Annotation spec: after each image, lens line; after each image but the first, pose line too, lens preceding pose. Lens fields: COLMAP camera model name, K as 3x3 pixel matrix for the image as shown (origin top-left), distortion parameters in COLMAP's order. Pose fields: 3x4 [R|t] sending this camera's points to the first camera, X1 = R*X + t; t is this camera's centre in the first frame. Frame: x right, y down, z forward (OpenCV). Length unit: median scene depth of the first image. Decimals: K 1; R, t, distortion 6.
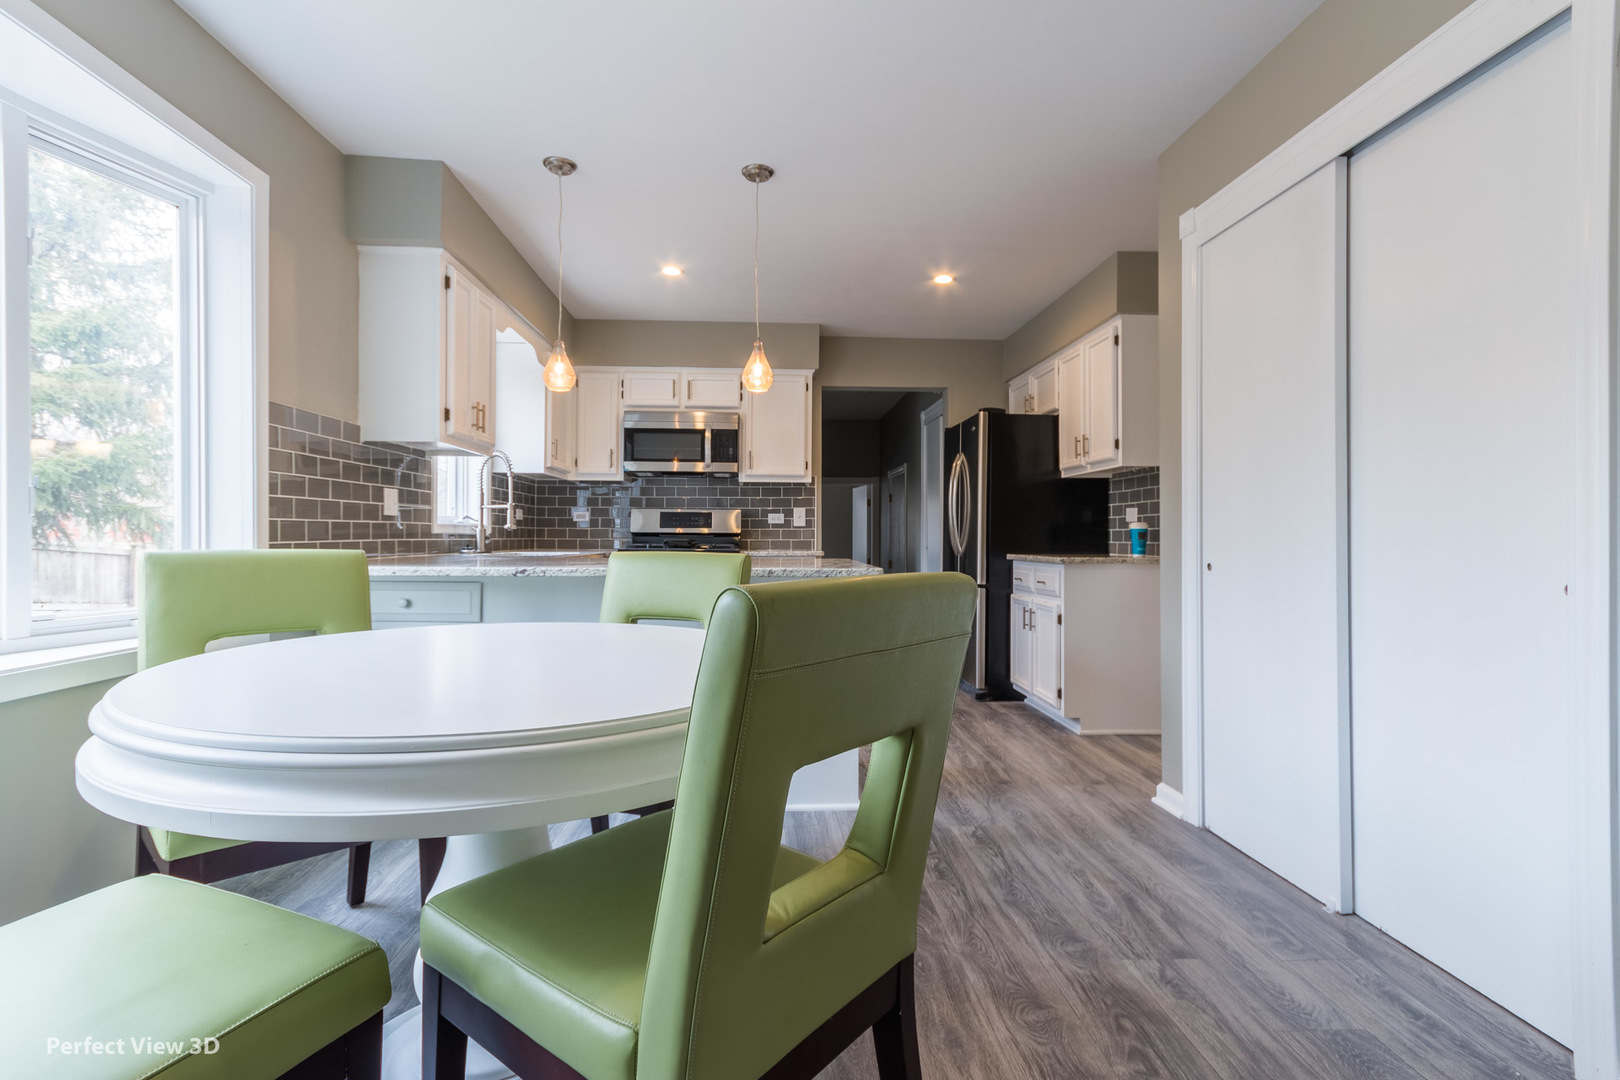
lens RADIAL K [[762.9, 0, 795.8], [0, 762.9, 538.4], [0, 0, 1]] dist [0.009189, -0.000443]
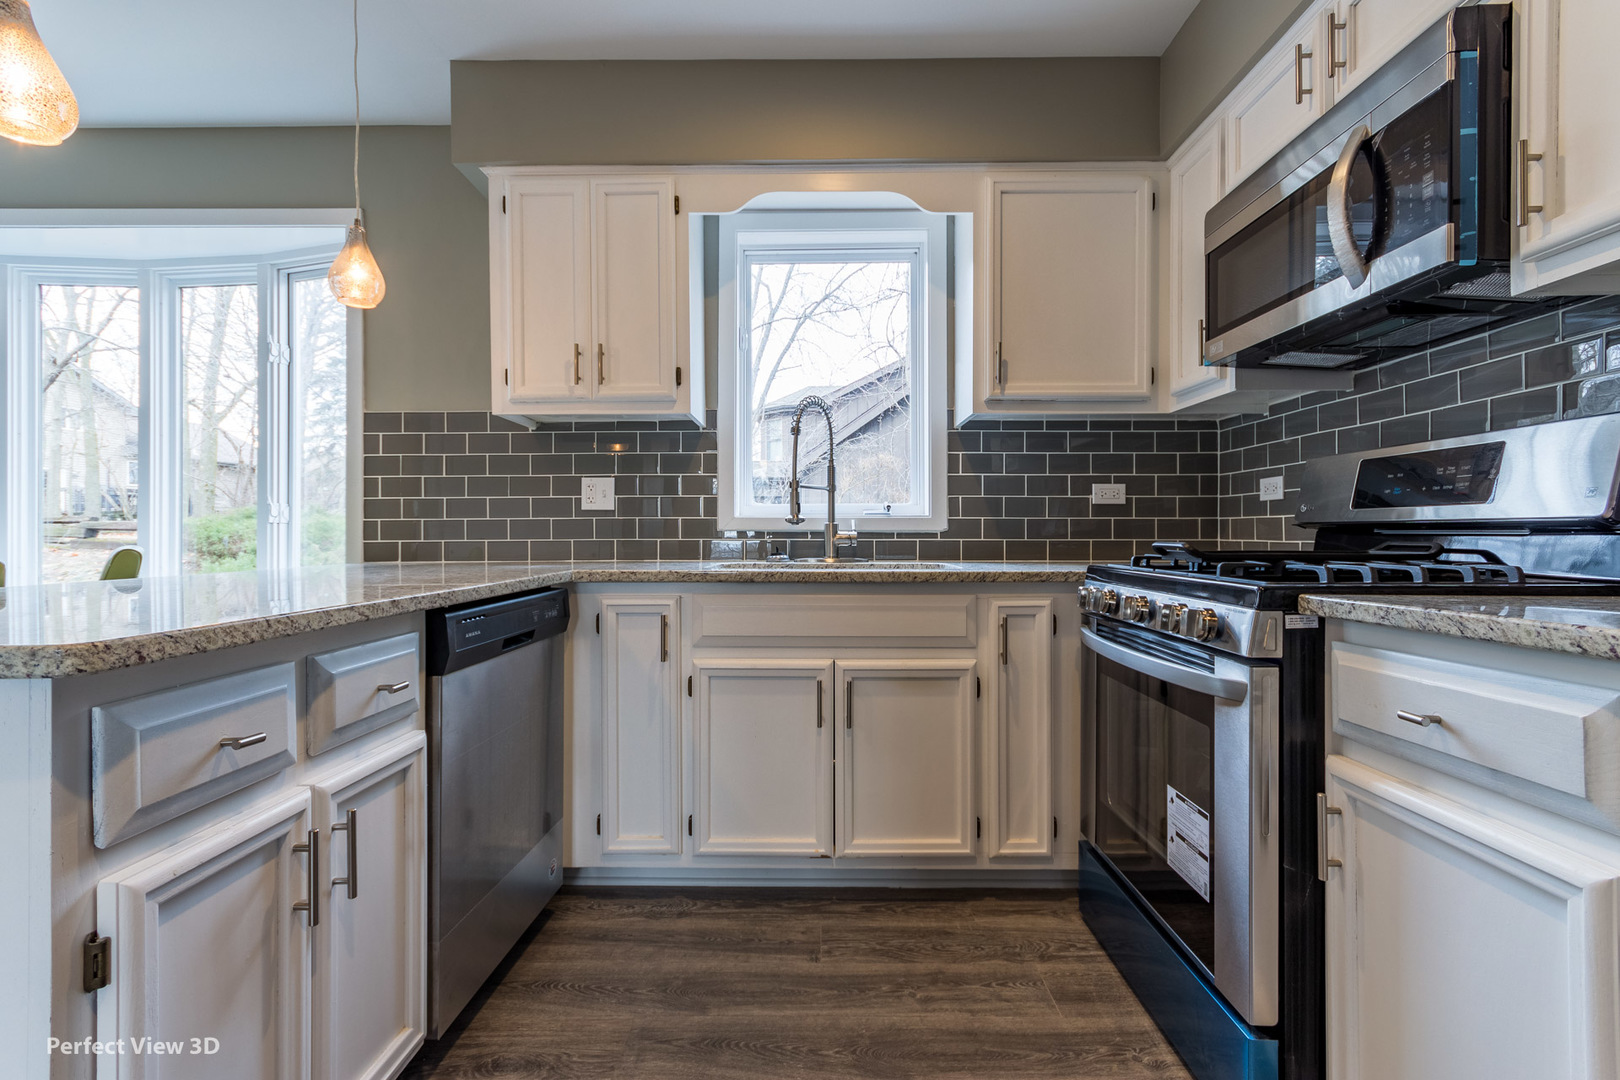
lens RADIAL K [[762.9, 0, 808.4], [0, 762.9, 536.1], [0, 0, 1]] dist [0.009189, -0.000443]
pose [[-0.060911, -0.003662, -0.998136, 0.215428], [-0.002943, 0.999990, -0.003489, 0.000026], [0.998139, 0.002725, -0.060921, 1.004701]]
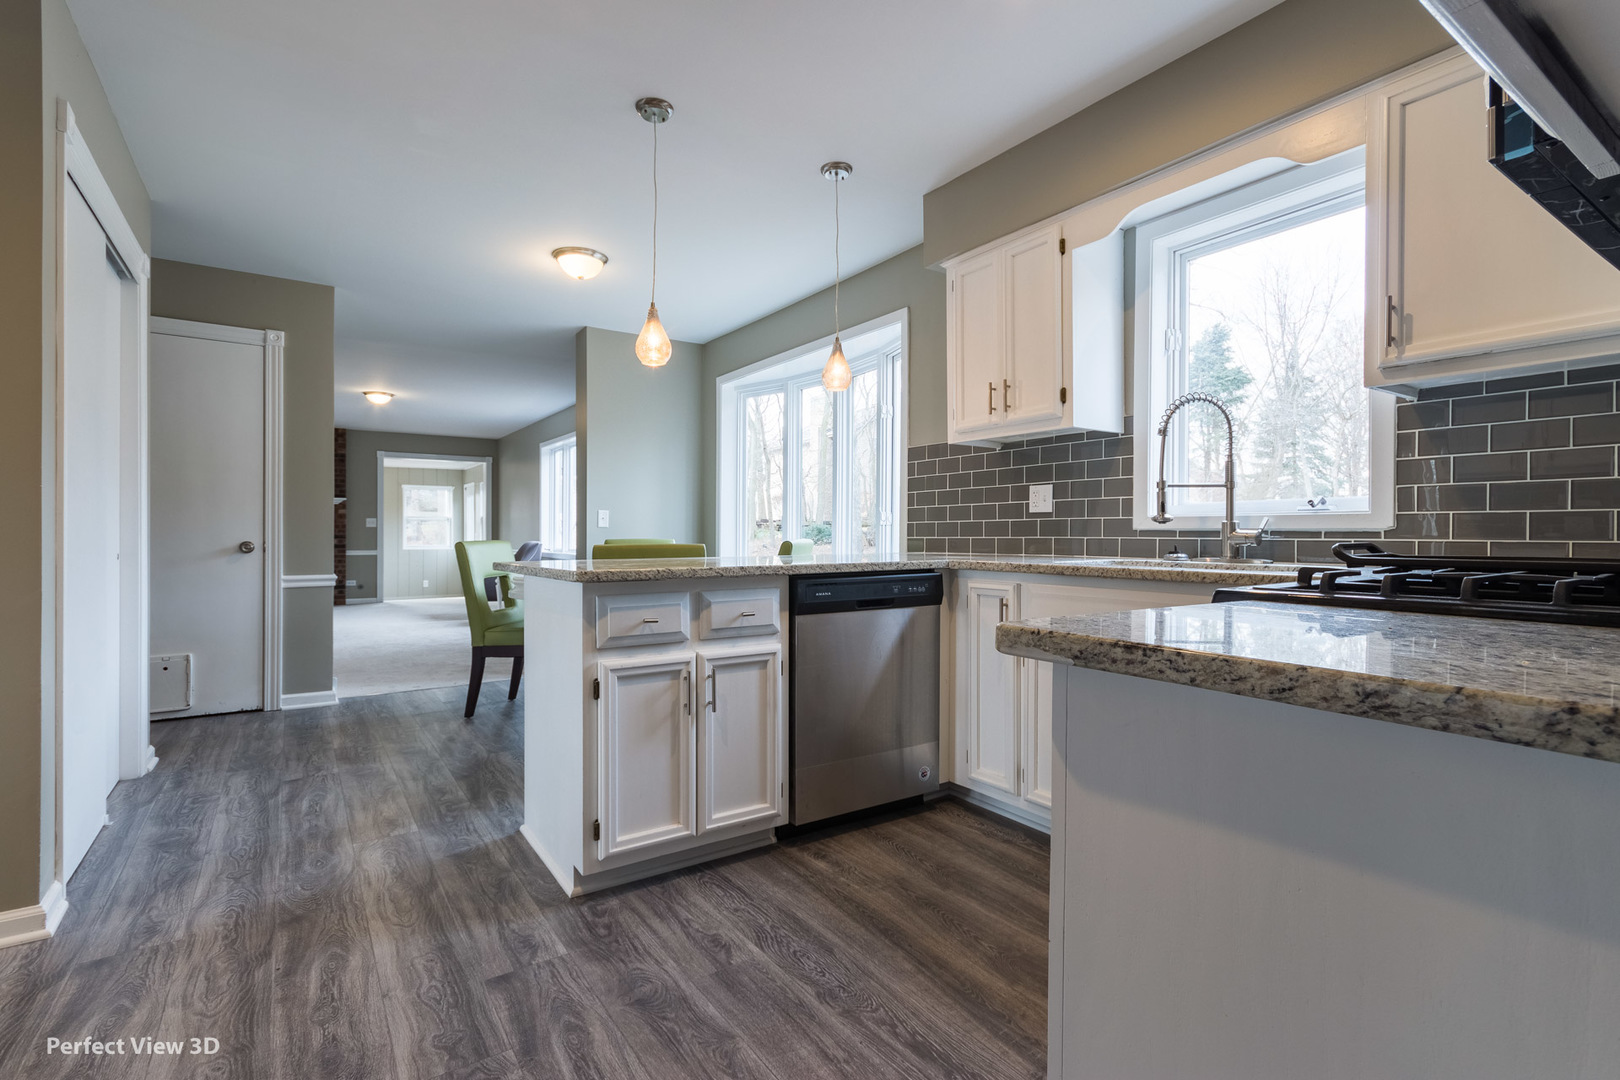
lens RADIAL K [[762.9, 0, 802.3], [0, 762.9, 538.2], [0, 0, 1]] dist [0.009189, -0.000443]
pose [[-0.858684, -0.003469, -0.512493, 0.180457], [-0.007726, 0.999951, 0.006175, -0.000825], [0.512447, 0.009262, -0.858669, 1.323664]]
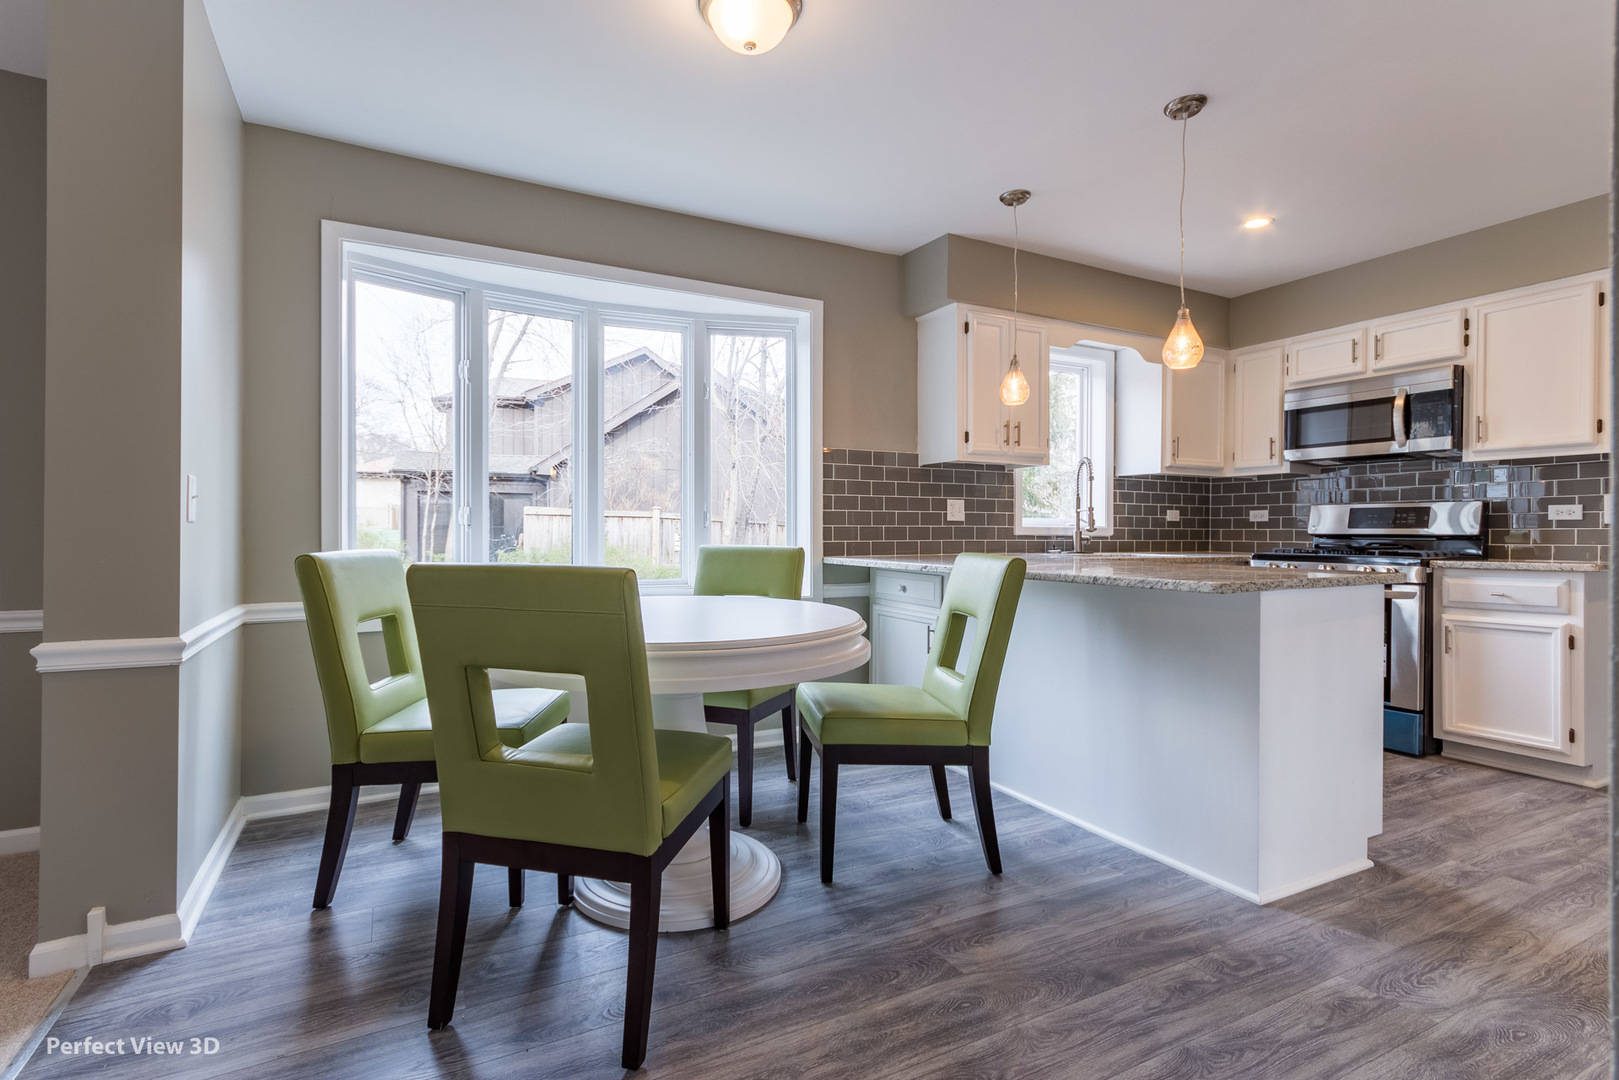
lens RADIAL K [[762.4, 0, 788.3], [0, 762.4, 539.3], [0, 0, 1]] dist [0.009189, -0.000443]
pose [[0.415838, 0.005327, -0.909423, 0.389506], [-0.006027, 0.999977, 0.003101, -0.001861], [0.909419, 0.004191, 0.415861, 0.181525]]
